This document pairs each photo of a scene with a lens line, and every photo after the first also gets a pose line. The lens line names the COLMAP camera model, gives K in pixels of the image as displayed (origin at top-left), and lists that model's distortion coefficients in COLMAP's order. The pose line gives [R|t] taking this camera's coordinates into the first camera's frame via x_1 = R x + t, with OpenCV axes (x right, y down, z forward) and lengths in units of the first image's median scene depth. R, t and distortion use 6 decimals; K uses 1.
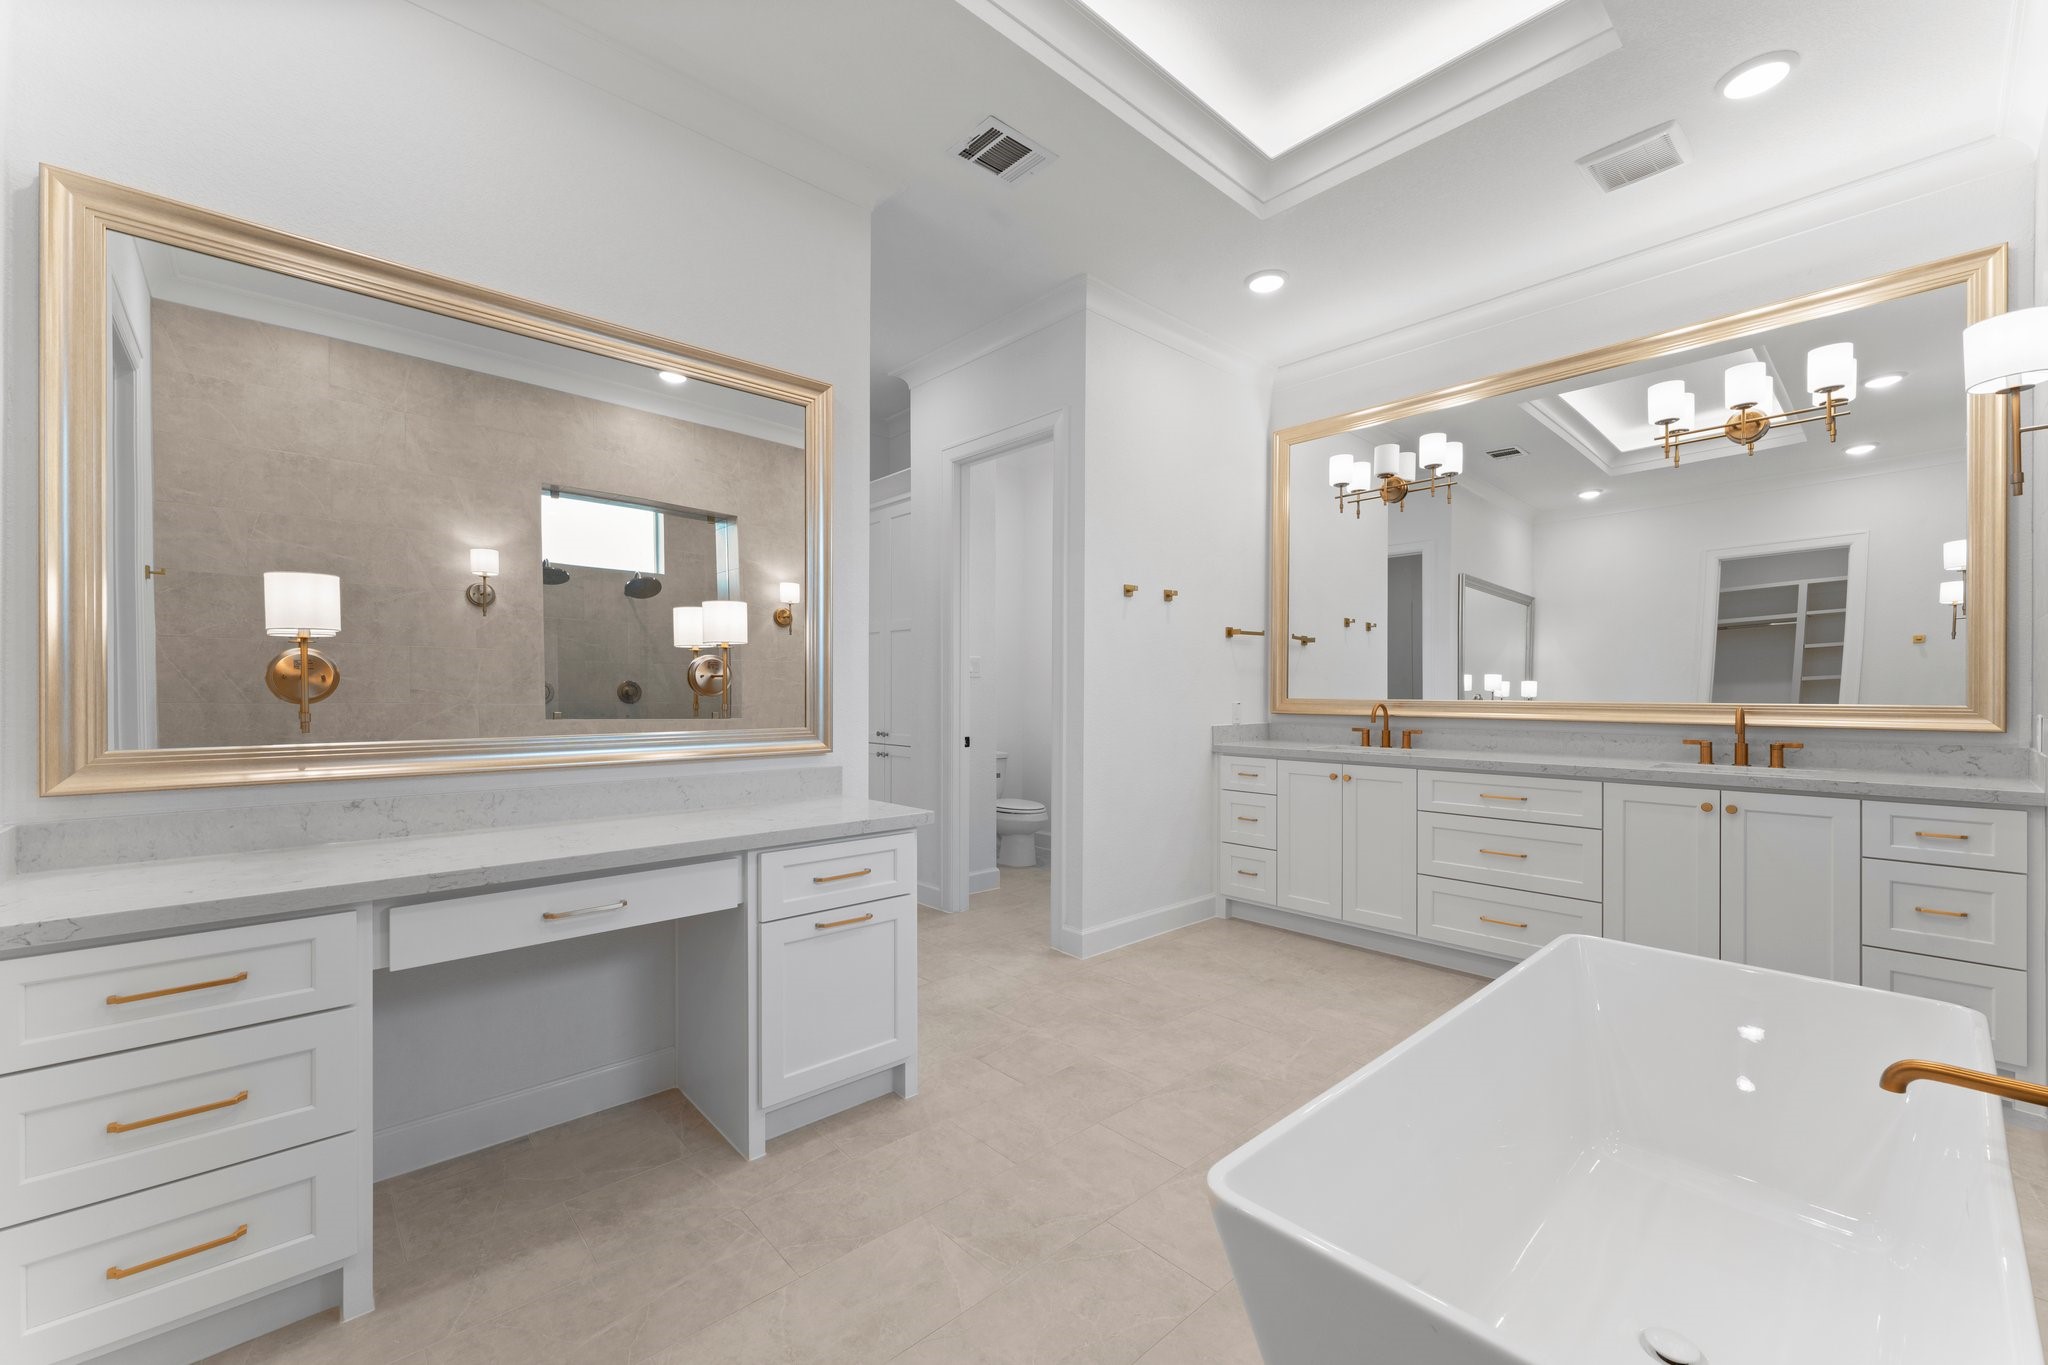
lens RADIAL K [[816.7, 0, 1031.6], [0, 816.7, 690.9], [0, 0, 1]] dist [-0.000976, -0.000106]
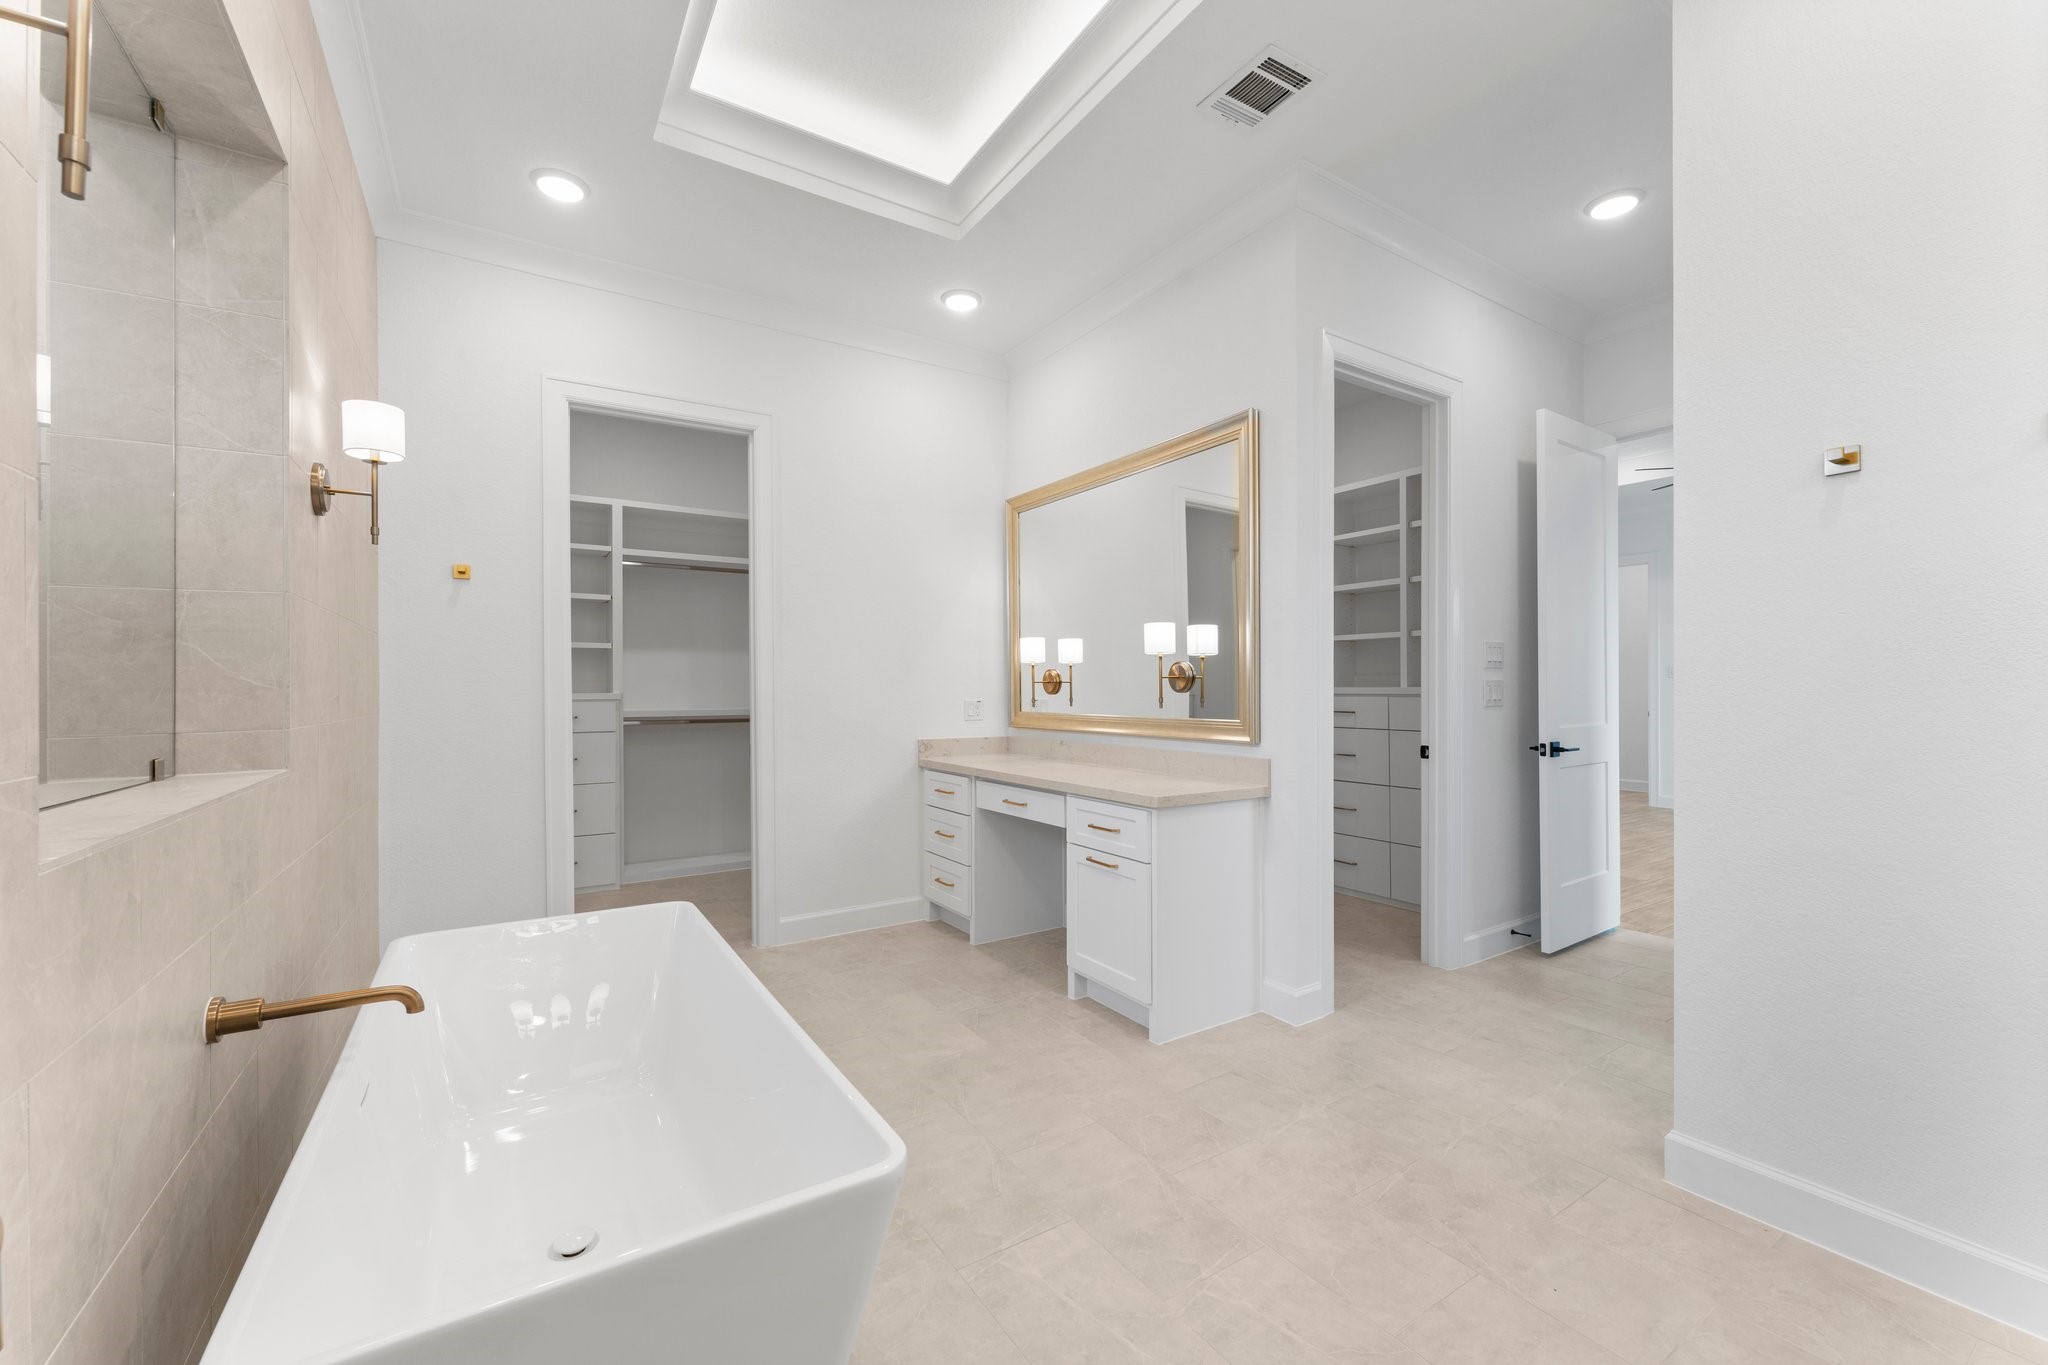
lens RADIAL K [[816.7, 0, 1031.6], [0, 816.7, 690.9], [0, 0, 1]] dist [-0.000976, -0.000106]
pose [[-0.163253, 0.001439, -0.986583, 1.154377], [0.000066, 0.999999, 0.001448, 0.002052], [0.986584, 0.000171, -0.163253, 1.163183]]
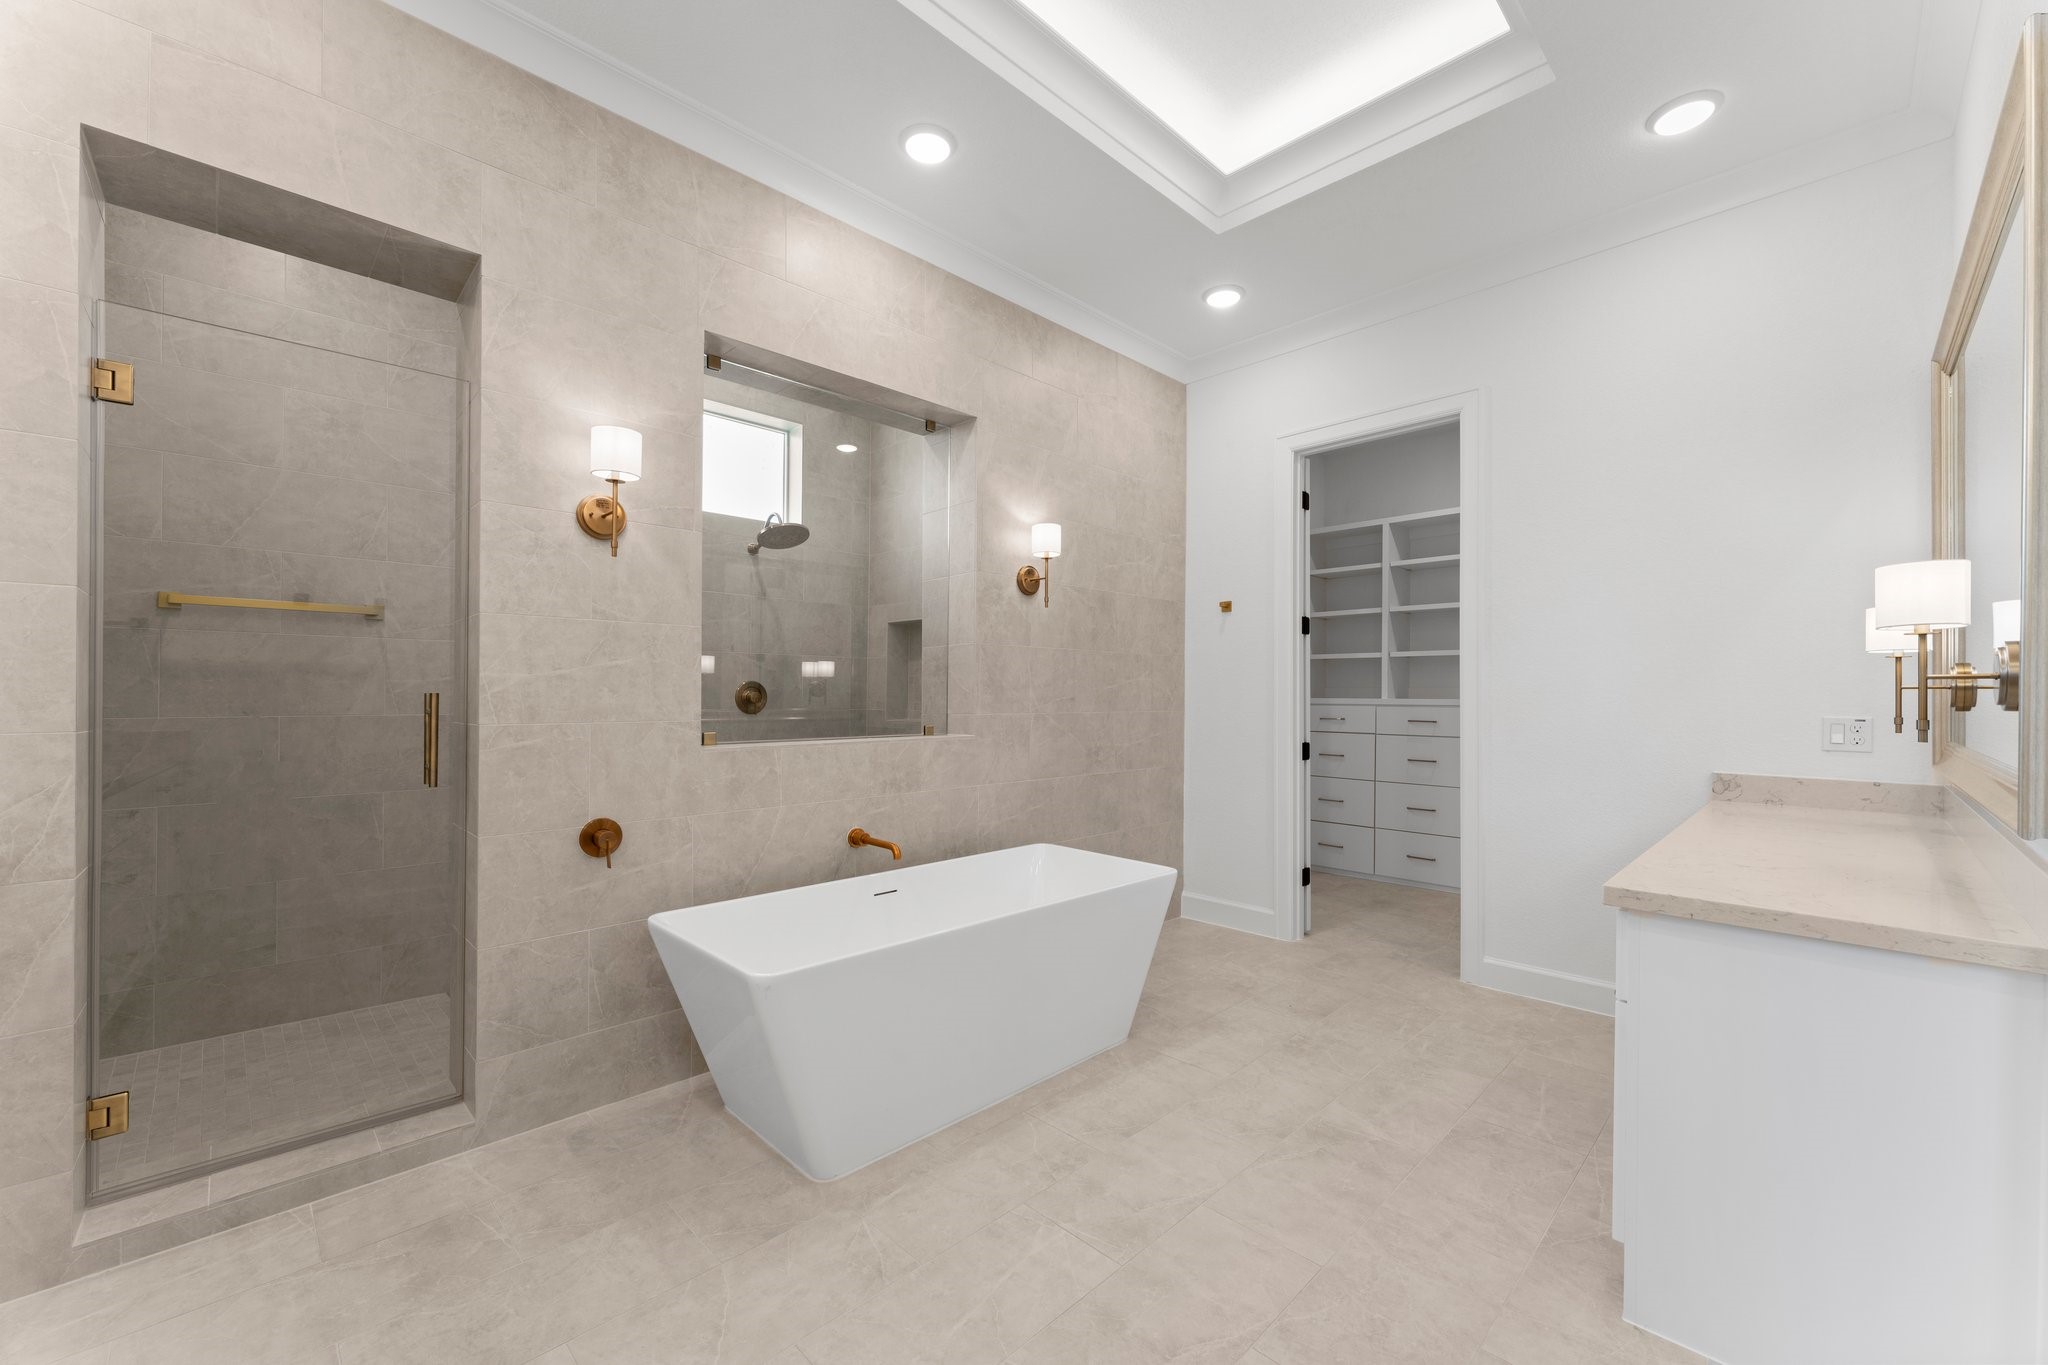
lens RADIAL K [[814.0, 0, 1032.7], [0, 814.0, 700.3], [0, 0, 1]] dist [-0.001472, -0.000108]
pose [[-0.998844, -0.006971, -0.047551, 0.419468], [-0.007494, 0.999913, 0.010837, -0.003173], [0.047471, 0.011181, -0.998810, 1.862331]]
